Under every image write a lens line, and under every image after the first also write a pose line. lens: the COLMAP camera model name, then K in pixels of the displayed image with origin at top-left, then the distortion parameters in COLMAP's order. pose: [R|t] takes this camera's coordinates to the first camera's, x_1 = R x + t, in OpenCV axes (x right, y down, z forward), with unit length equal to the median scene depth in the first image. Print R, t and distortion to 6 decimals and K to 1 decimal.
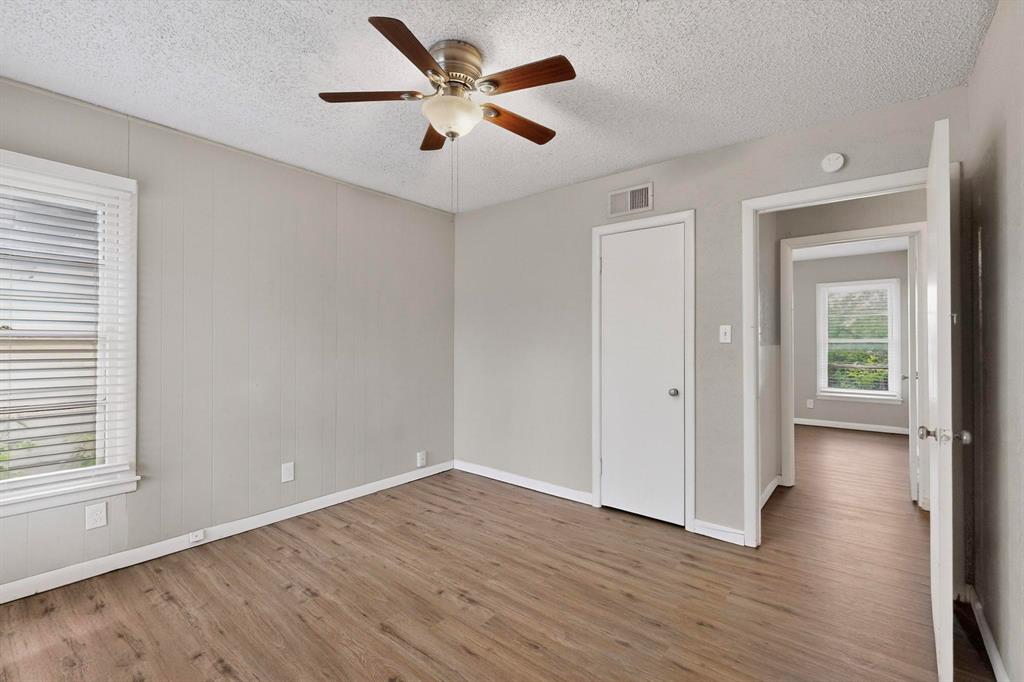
lens RADIAL K [[450.2, 0, 509.3], [0, 450.2, 339.5], [0, 0, 1]] dist [0.009736, -0.000792]
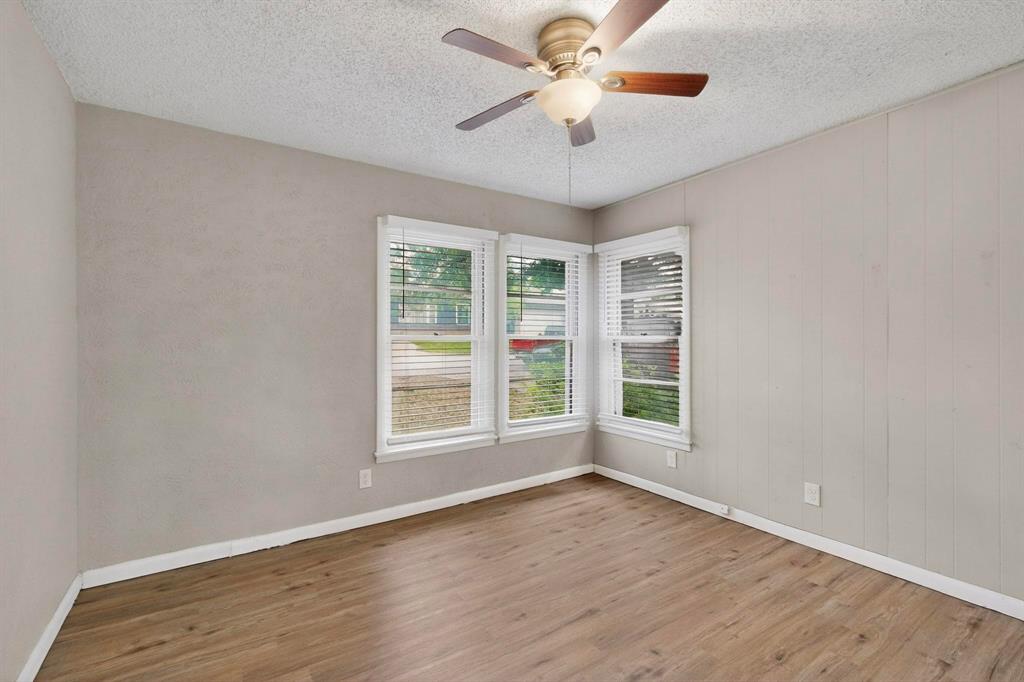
lens RADIAL K [[450.2, 0, 514.4], [0, 450.2, 341.7], [0, 0, 1]] dist [0.009736, -0.000792]
pose [[-0.285787, -0.000273, -0.958293, 0.623818], [0.006877, 0.999974, -0.002335, 0.004499], [0.958269, -0.007257, -0.285777, 0.890794]]
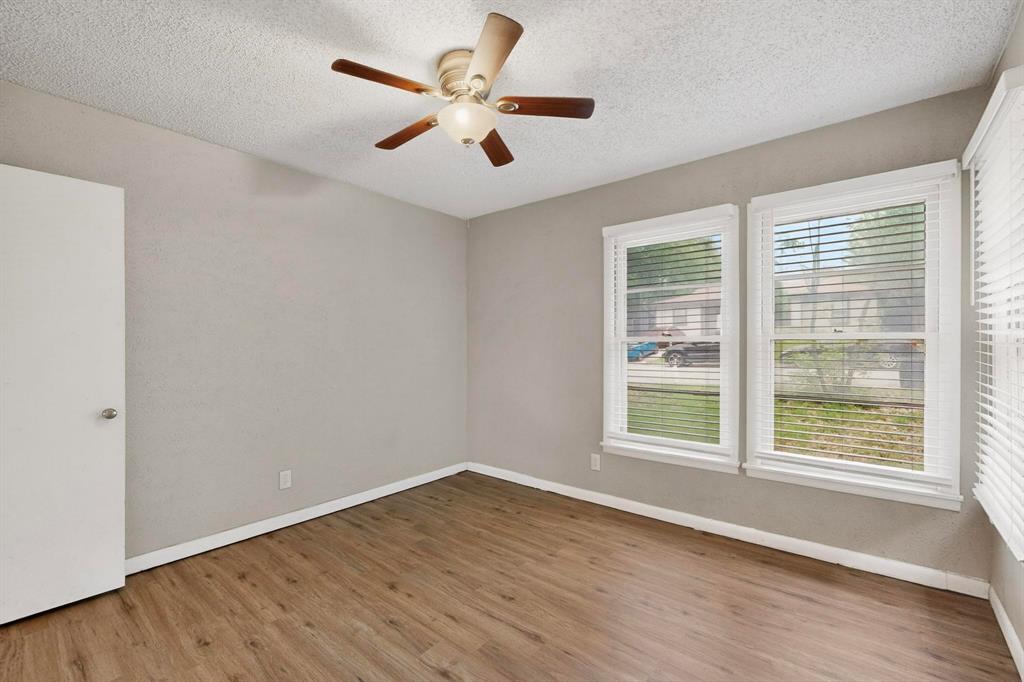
lens RADIAL K [[450.2, 0, 513.8], [0, 450.2, 347.0], [0, 0, 1]] dist [0.009736, -0.000792]
pose [[-0.999980, 0.003440, 0.005304, -0.182888], [0.003461, 0.999987, 0.003835, 0.003813], [-0.005291, 0.003853, -0.999979, 1.553233]]
